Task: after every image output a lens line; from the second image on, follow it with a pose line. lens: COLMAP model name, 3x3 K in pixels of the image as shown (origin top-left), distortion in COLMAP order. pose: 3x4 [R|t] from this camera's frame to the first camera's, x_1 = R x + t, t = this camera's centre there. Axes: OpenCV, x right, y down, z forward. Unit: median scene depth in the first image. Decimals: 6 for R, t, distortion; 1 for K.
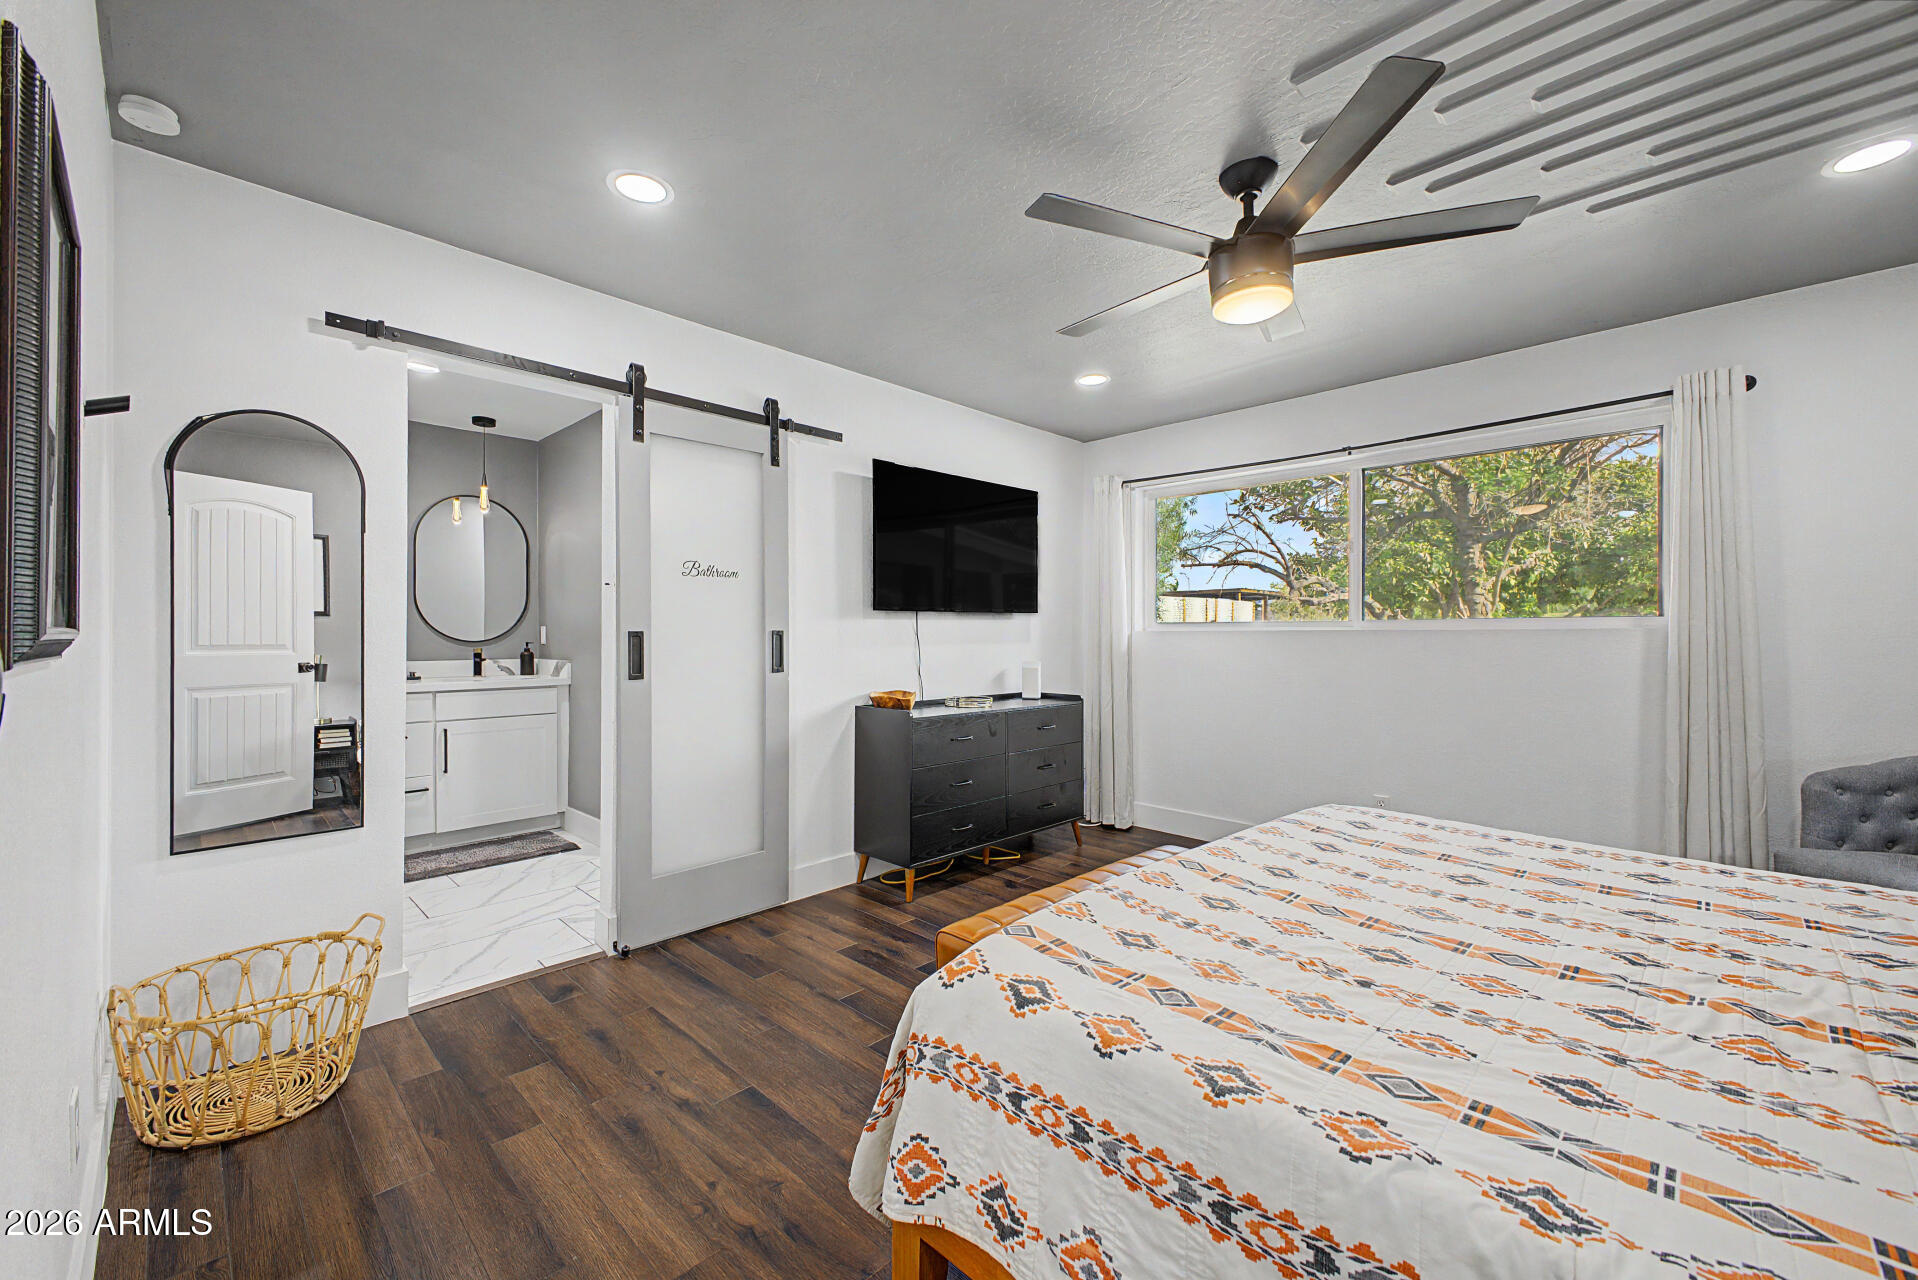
lens RADIAL K [[758.3, 0, 957.7], [0, 758.3, 635.3], [0, 0, 1]] dist [0.000734, -0.000400]
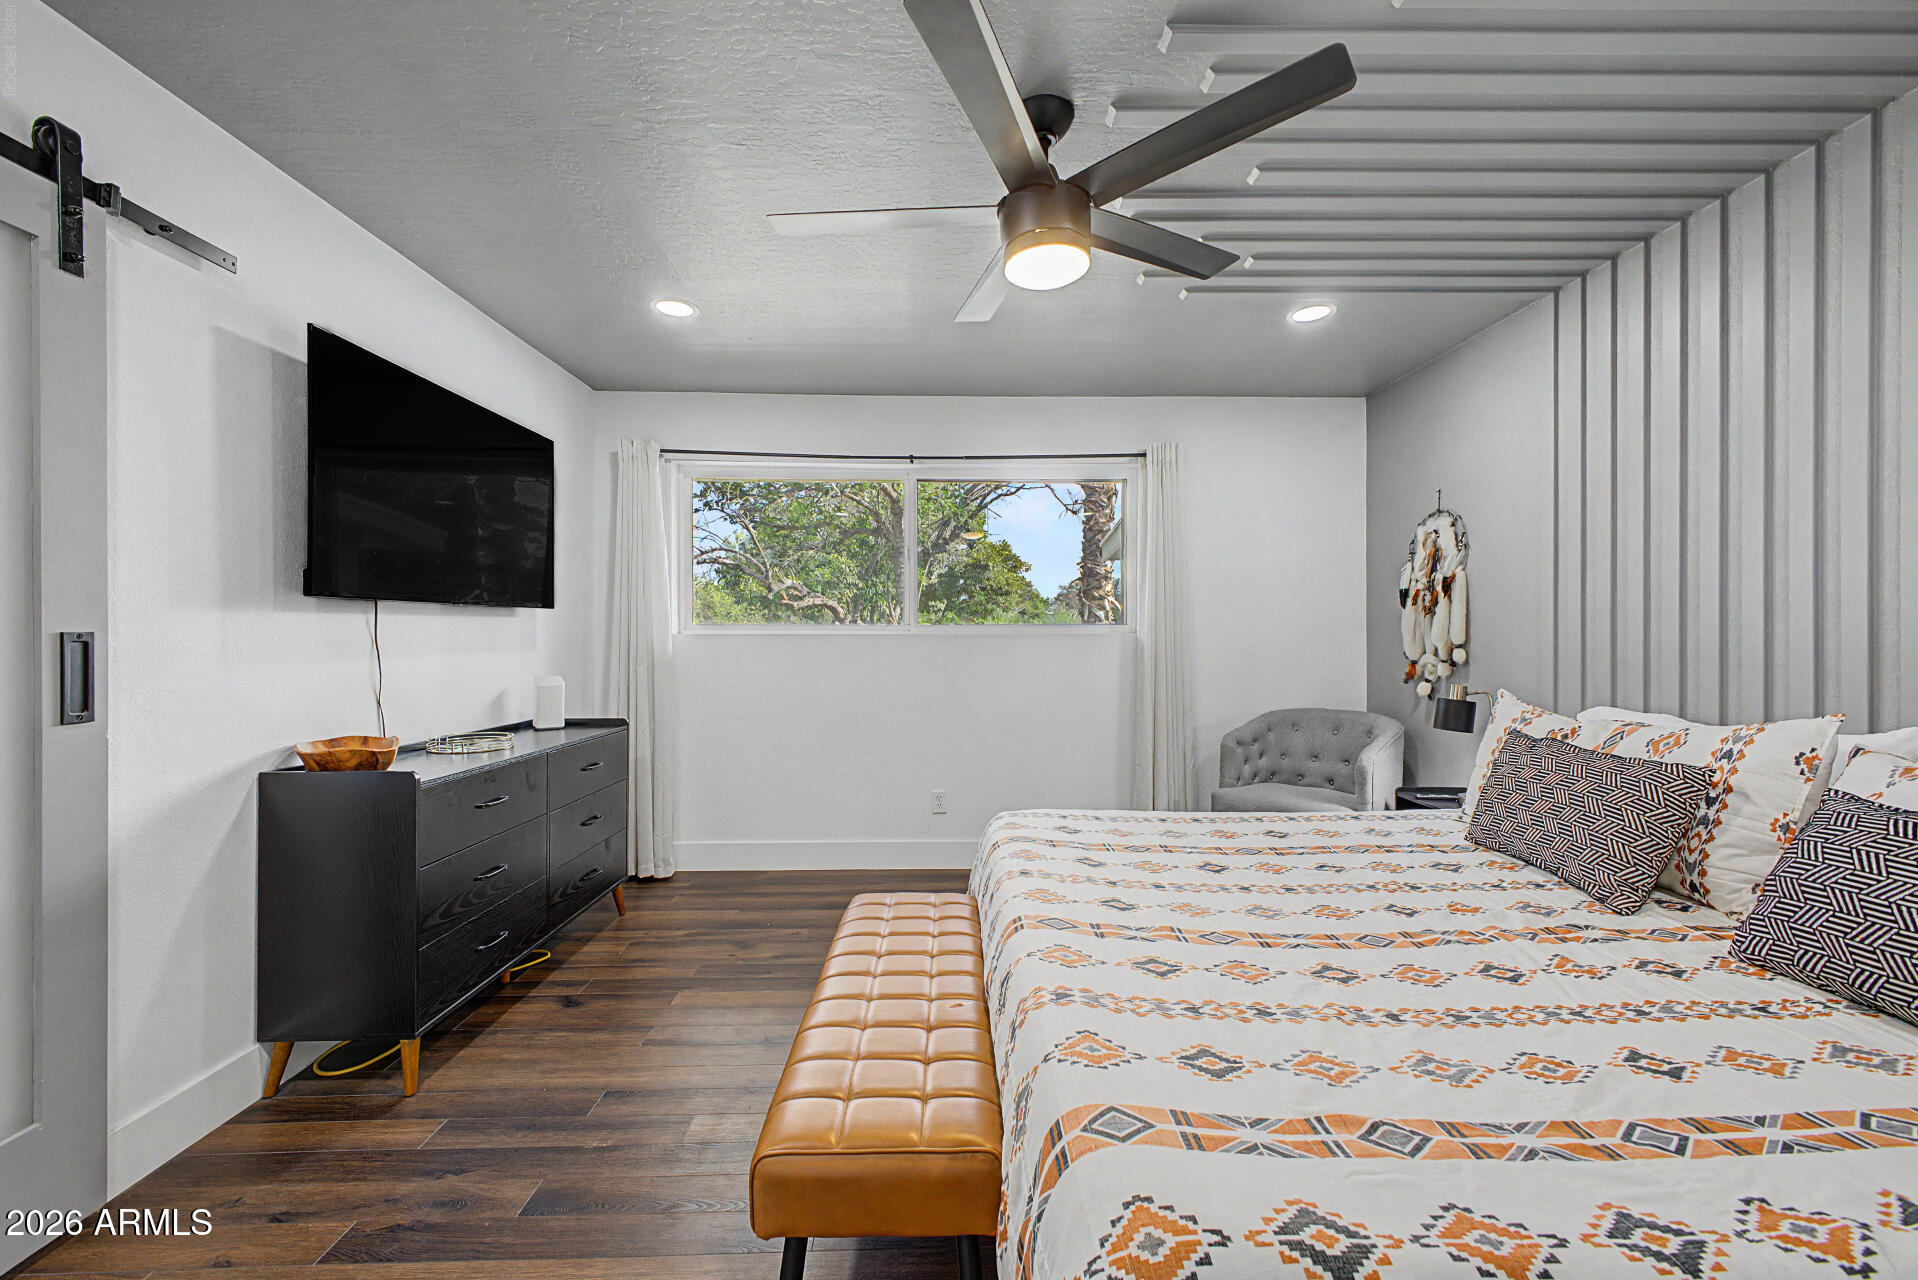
lens RADIAL K [[773.1, 0, 1090.4], [0, 773.1, 644.3], [0, 0, 1]] dist [0.017814, -0.007357]
pose [[0.691975, -0.004835, 0.721905, -0.155772], [-0.000117, 0.999977, 0.006809, -0.002361], [-0.721922, -0.004796, 0.691958, 0.231856]]
